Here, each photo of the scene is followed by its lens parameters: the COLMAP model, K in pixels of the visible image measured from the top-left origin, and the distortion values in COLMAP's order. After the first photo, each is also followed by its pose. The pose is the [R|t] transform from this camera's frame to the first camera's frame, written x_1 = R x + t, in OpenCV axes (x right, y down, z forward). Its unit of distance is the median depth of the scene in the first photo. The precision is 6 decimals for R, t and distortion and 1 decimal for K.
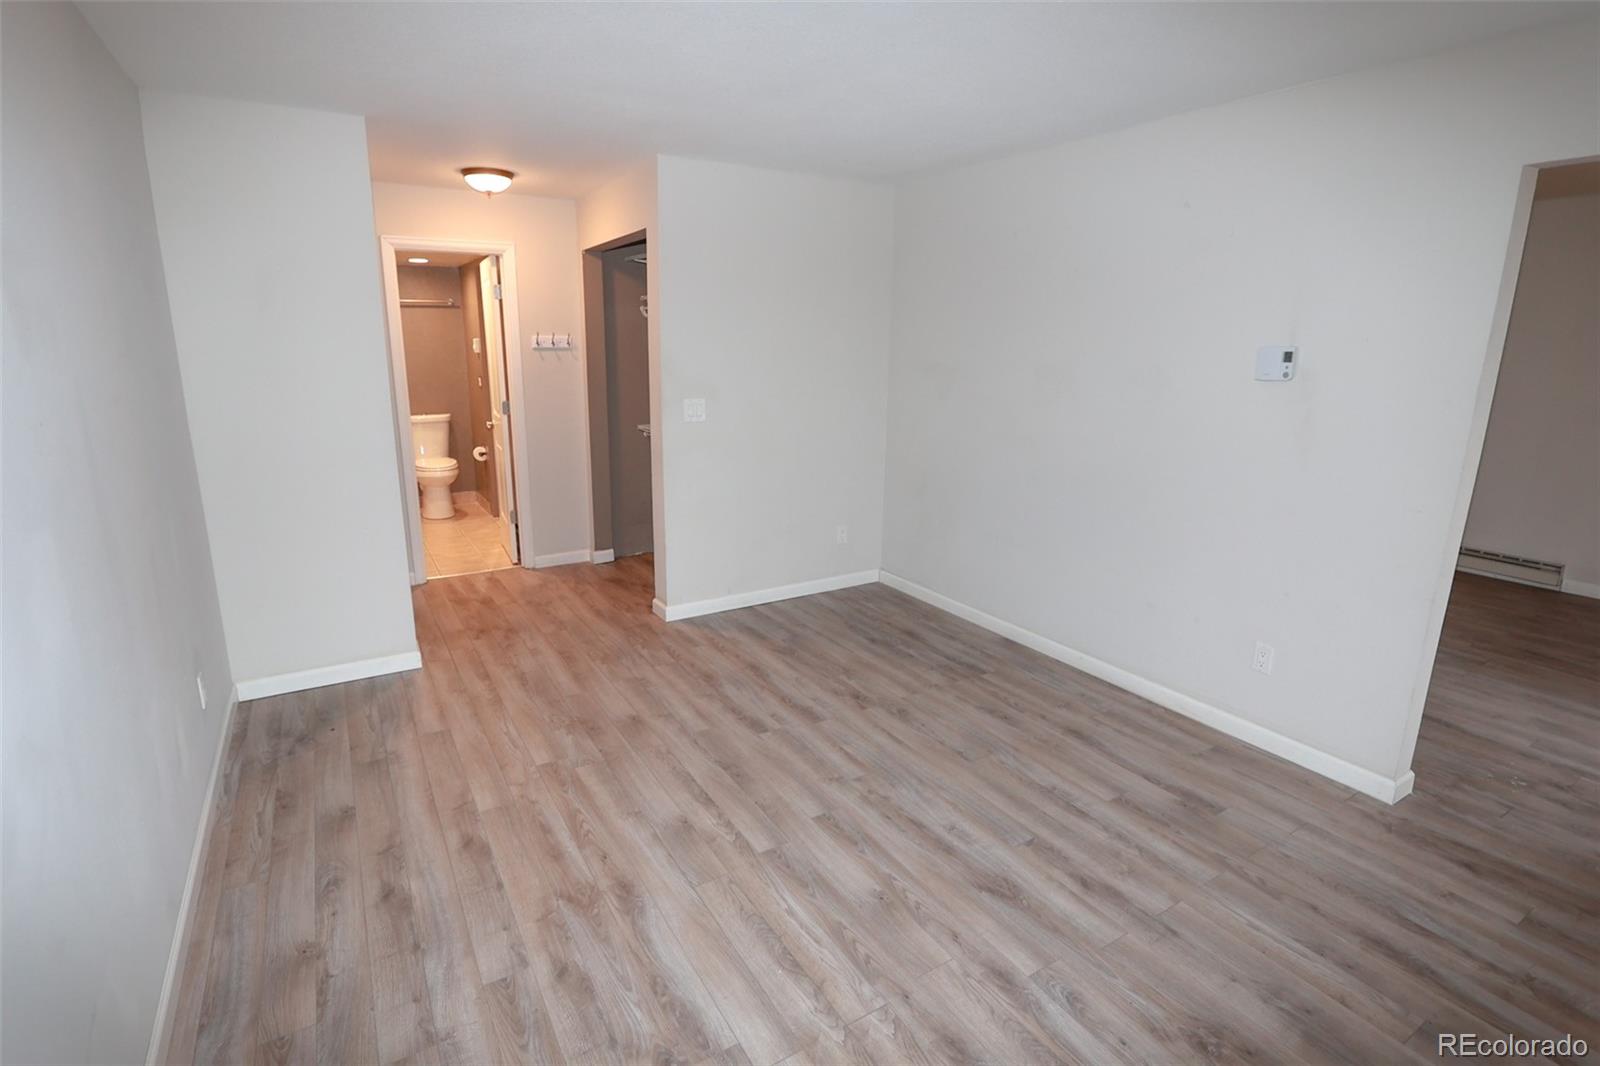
lens RADIAL K [[778.0, 0, 791.8], [0, 778.0, 530.3], [0, 0, 1]] dist [-0.006015, -0.001060]
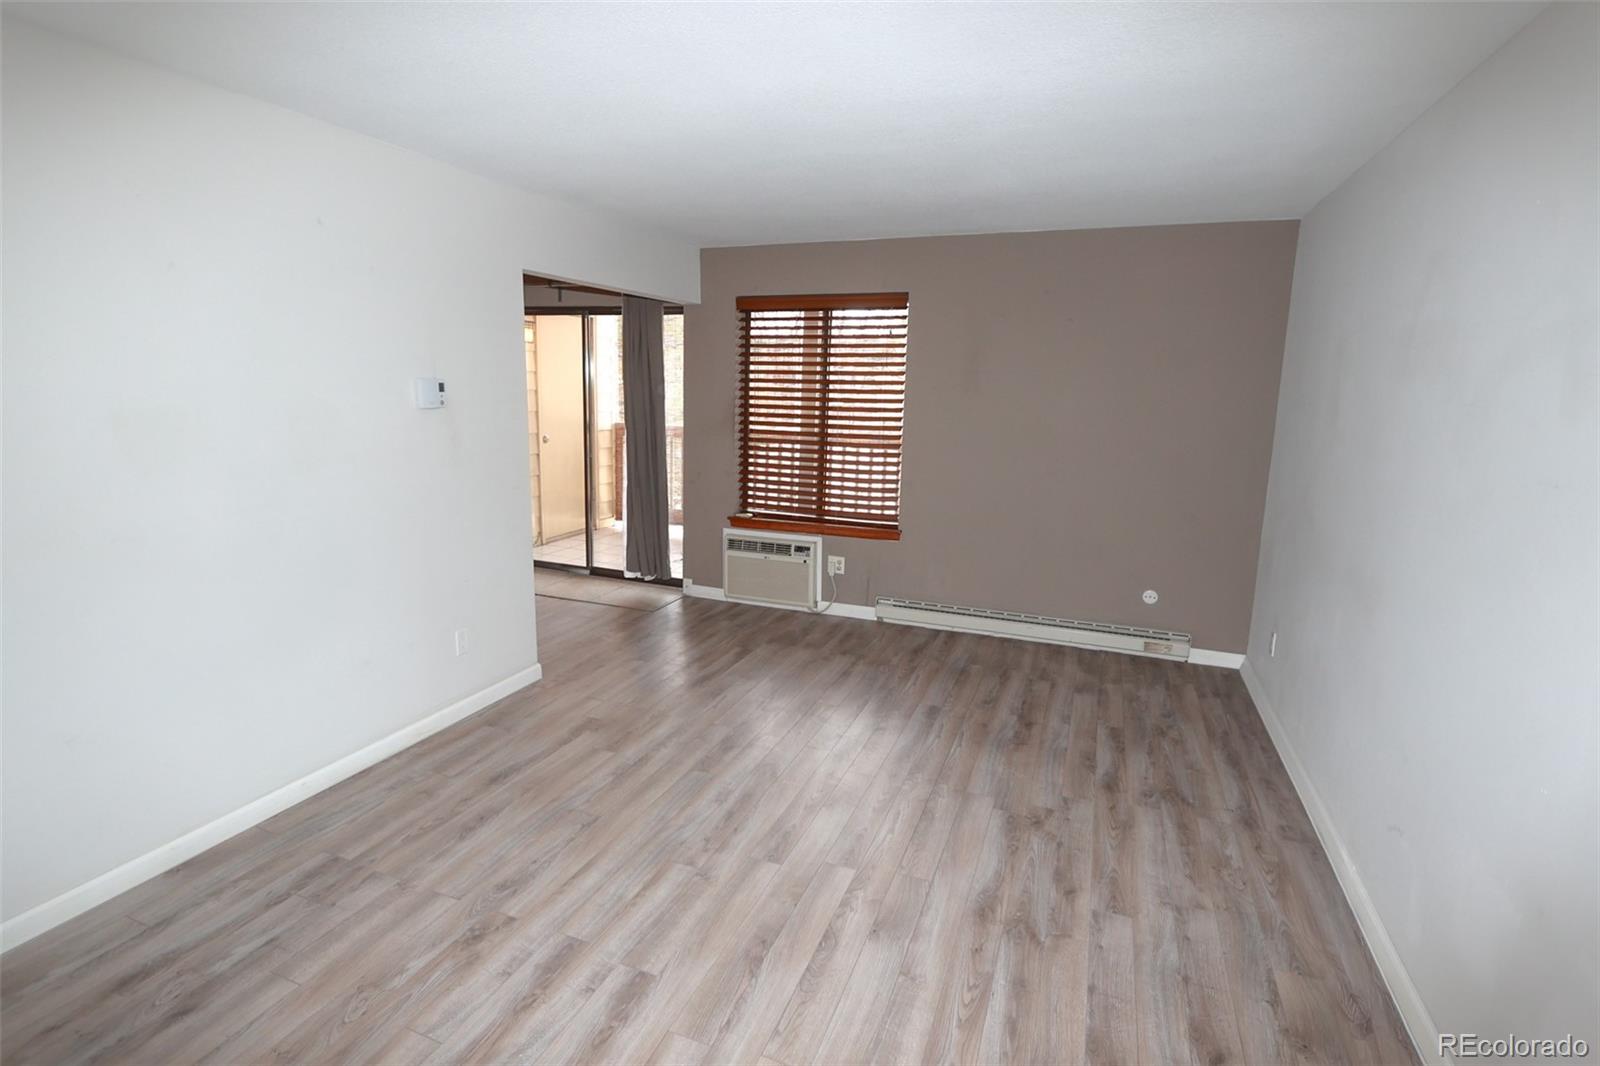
lens RADIAL K [[778.0, 0, 795.4], [0, 778.0, 530.8], [0, 0, 1]] dist [-0.006015, -0.001060]
pose [[-0.608304, -0.168452, 0.775622, -0.643050], [0.166165, 0.928535, 0.331983, -0.327583], [-0.776115, 0.330828, -0.536841, 1.304237]]
